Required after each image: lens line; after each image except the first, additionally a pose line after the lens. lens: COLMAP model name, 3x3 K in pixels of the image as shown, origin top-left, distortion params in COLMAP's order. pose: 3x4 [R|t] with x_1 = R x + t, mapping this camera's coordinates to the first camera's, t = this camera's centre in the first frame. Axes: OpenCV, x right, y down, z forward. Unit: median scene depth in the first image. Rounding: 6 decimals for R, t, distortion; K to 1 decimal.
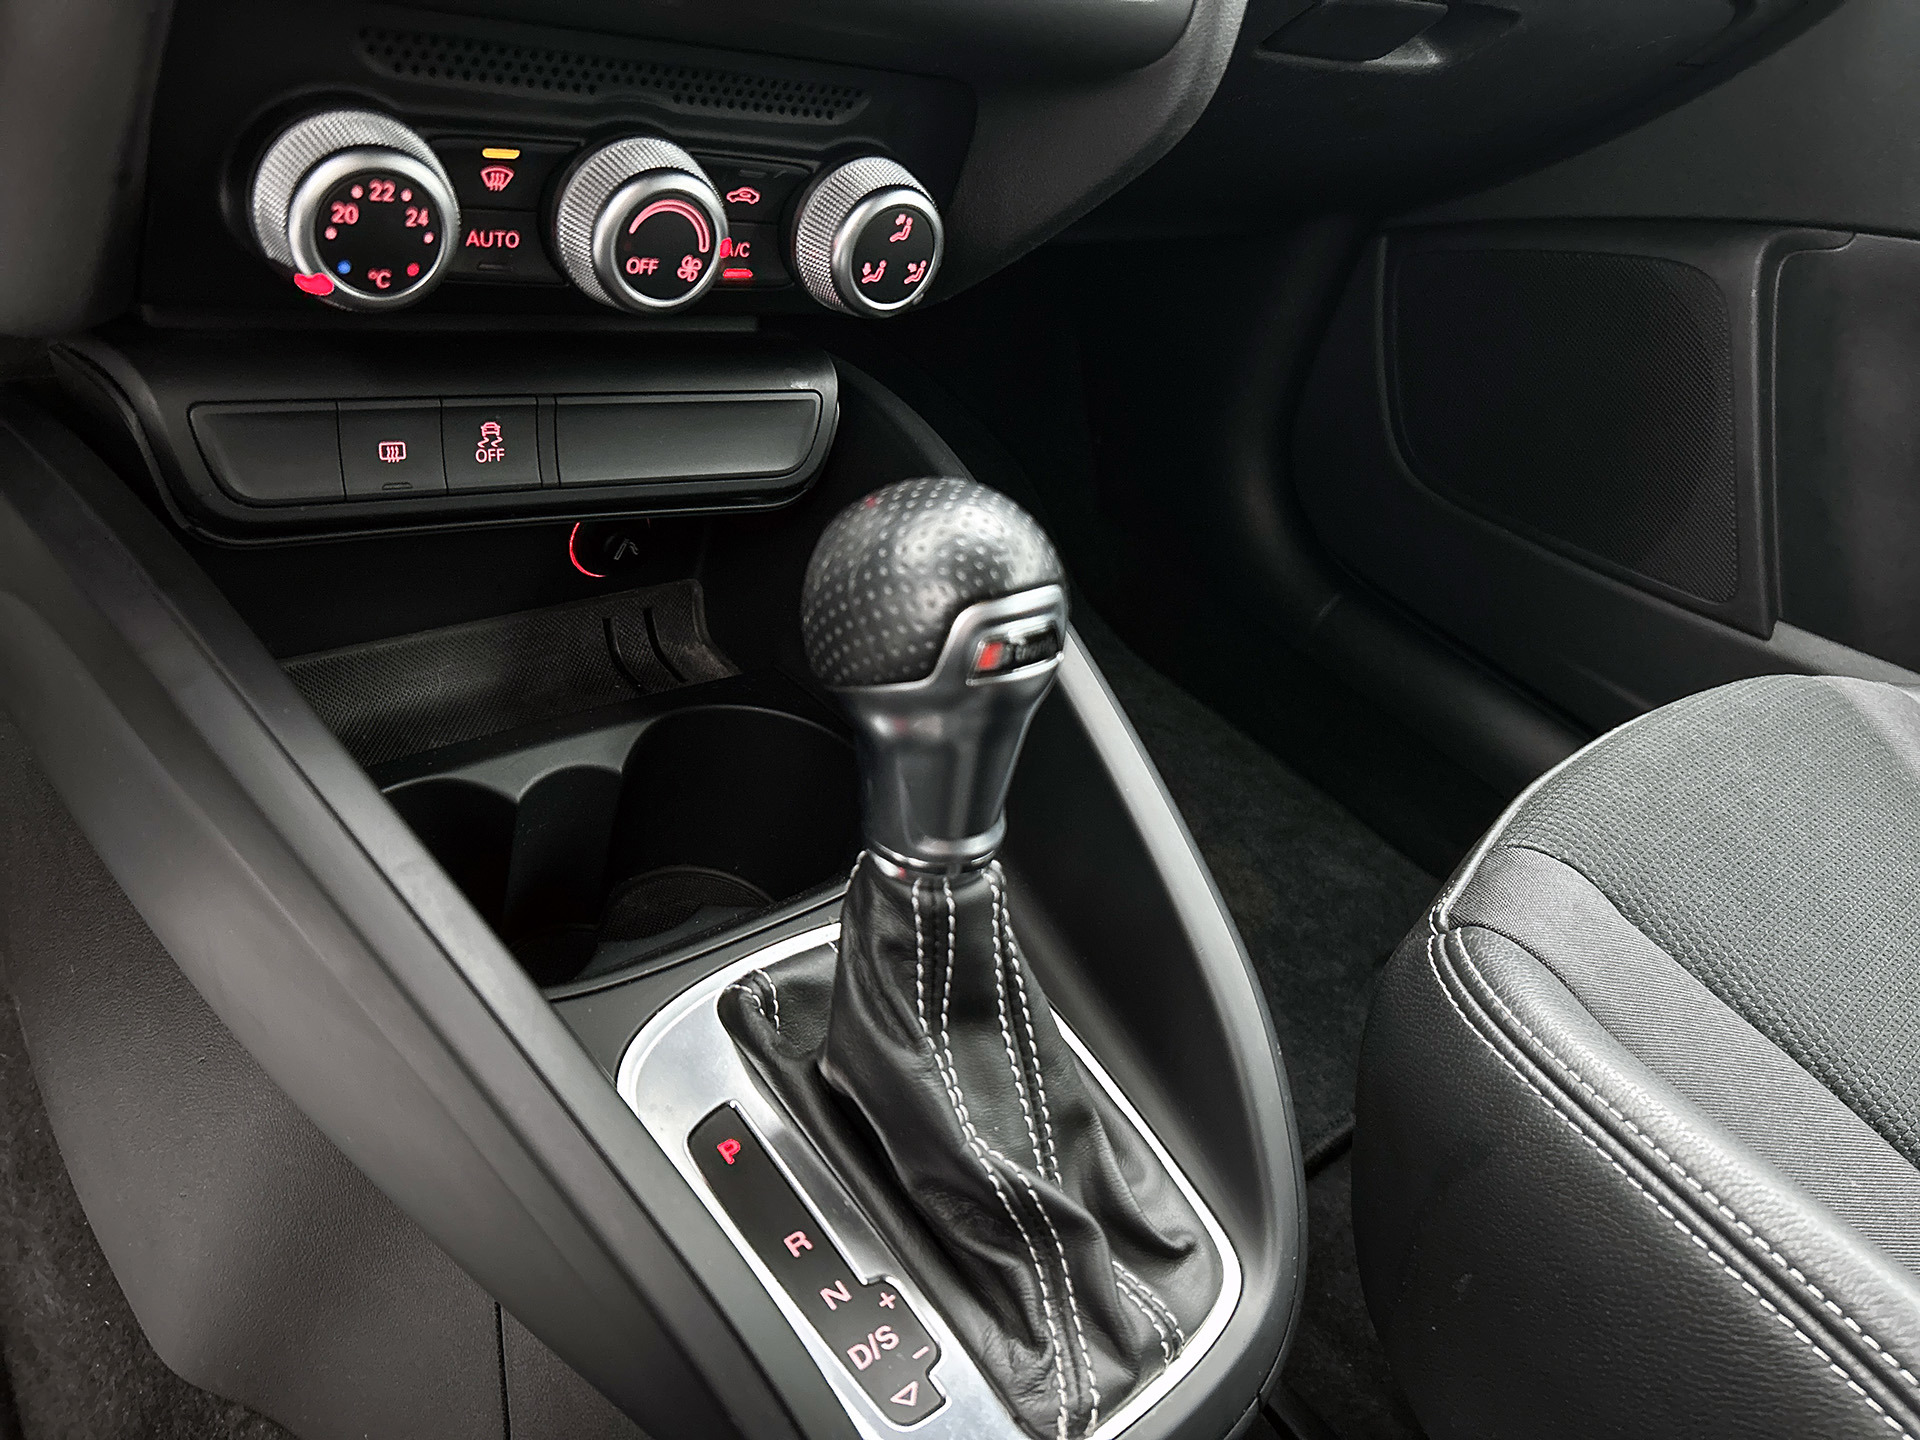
lens RADIAL K [[1457.5, 0, 960.0], [0, 1457.5, 720.0], [0, 0, 1]] dist [0.008699, -0.000114]
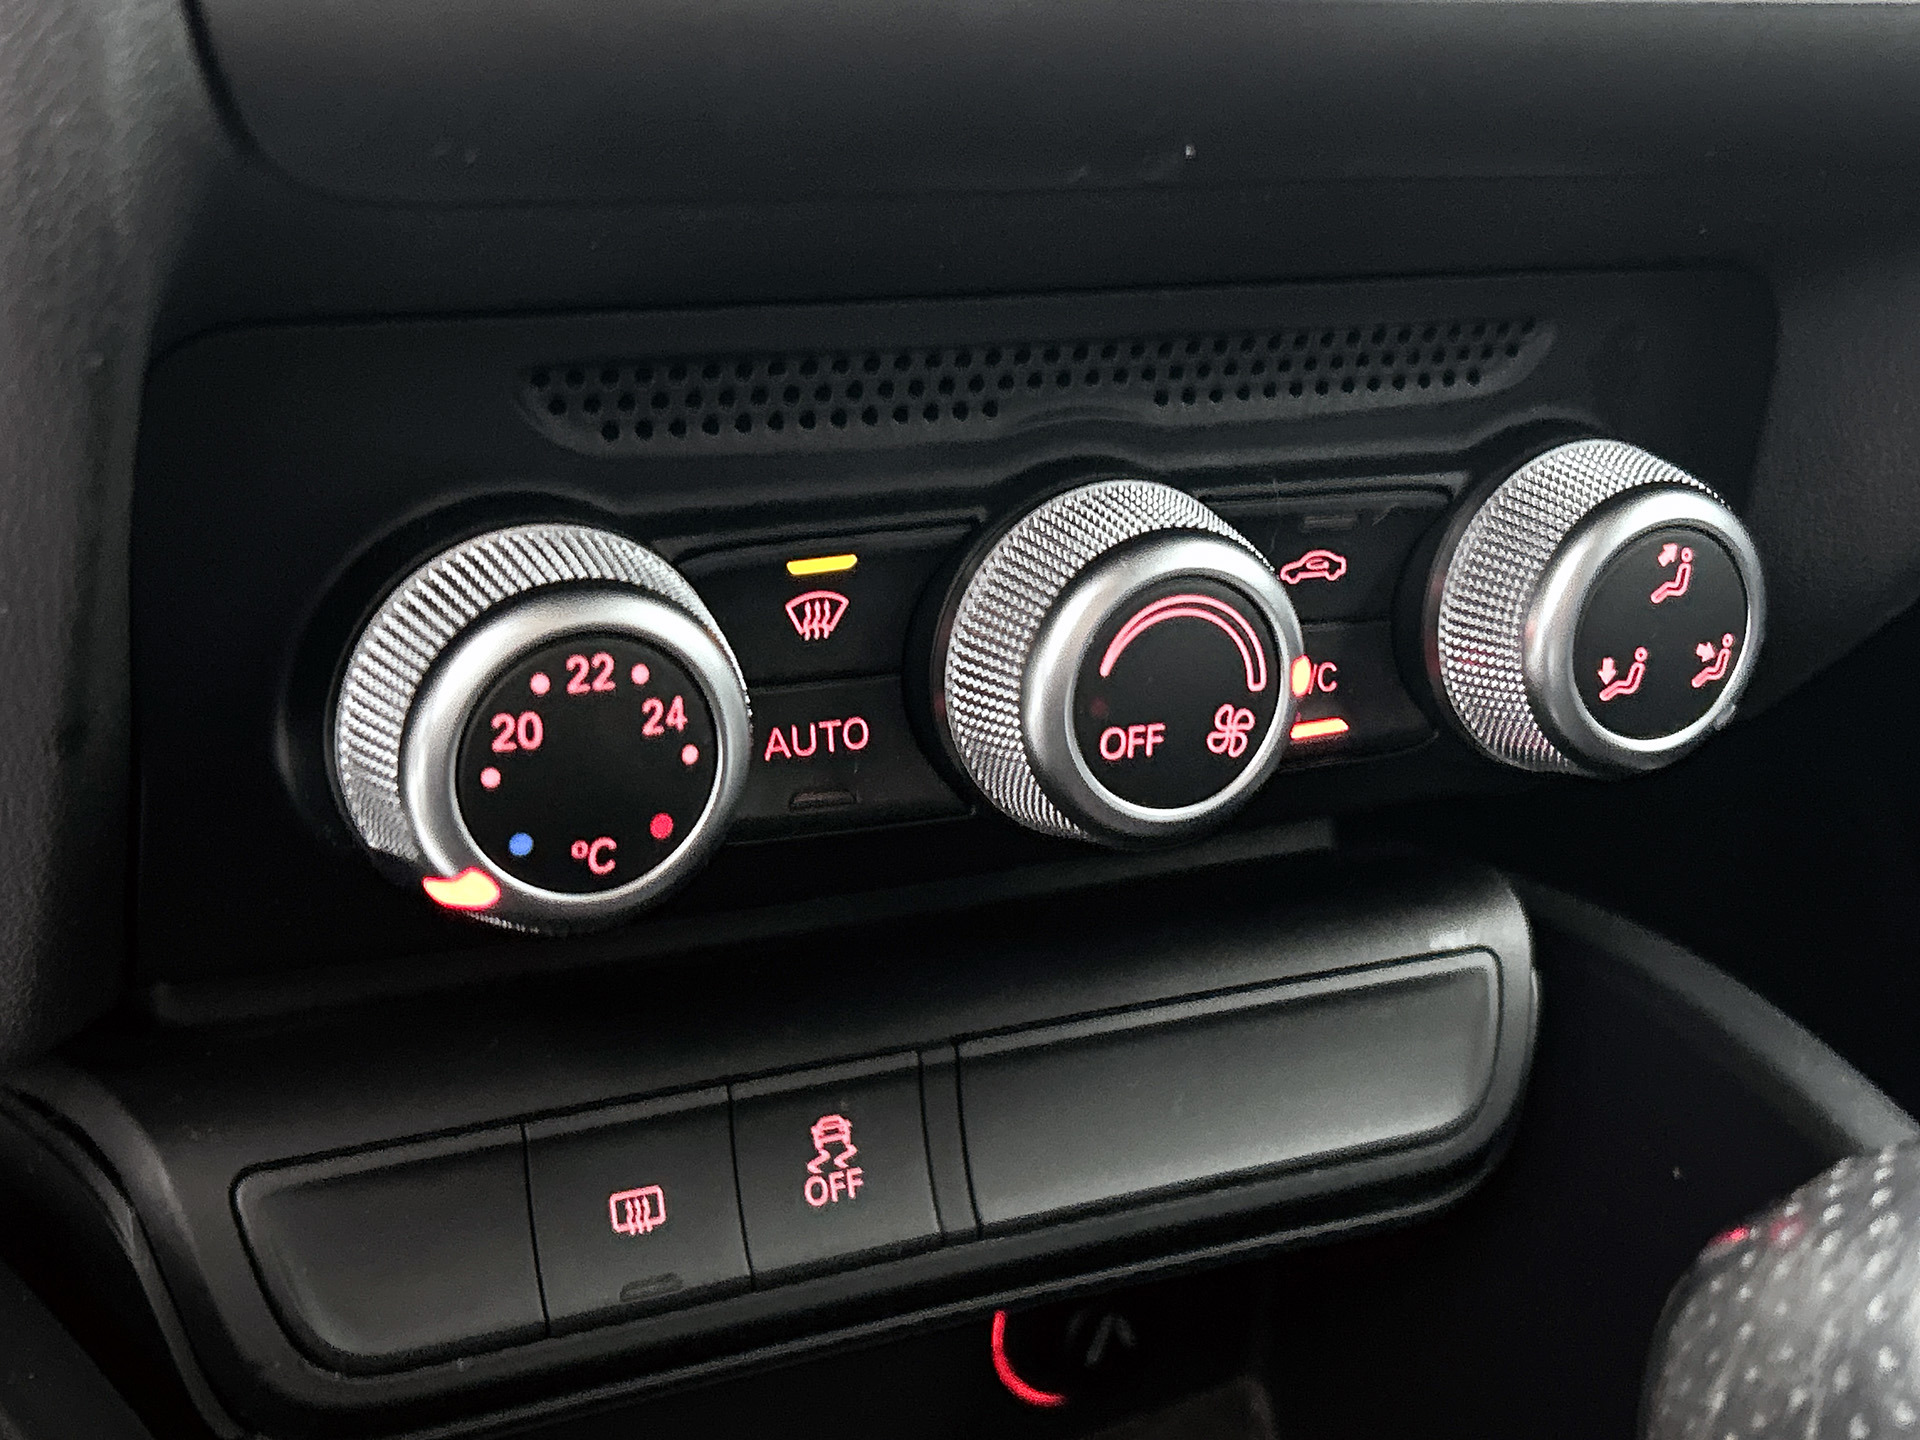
lens RADIAL K [[2526.7, 0, 960.0], [0, 2526.7, 720.0], [0, 0, 1]] dist [0.128158, 0.068269]
pose [[0.962601, -0.165406, -0.214570, -0.098229], [0.091830, 0.944312, -0.315978, -0.072550], [0.254886, 0.284456, 0.924185, 0.253678]]
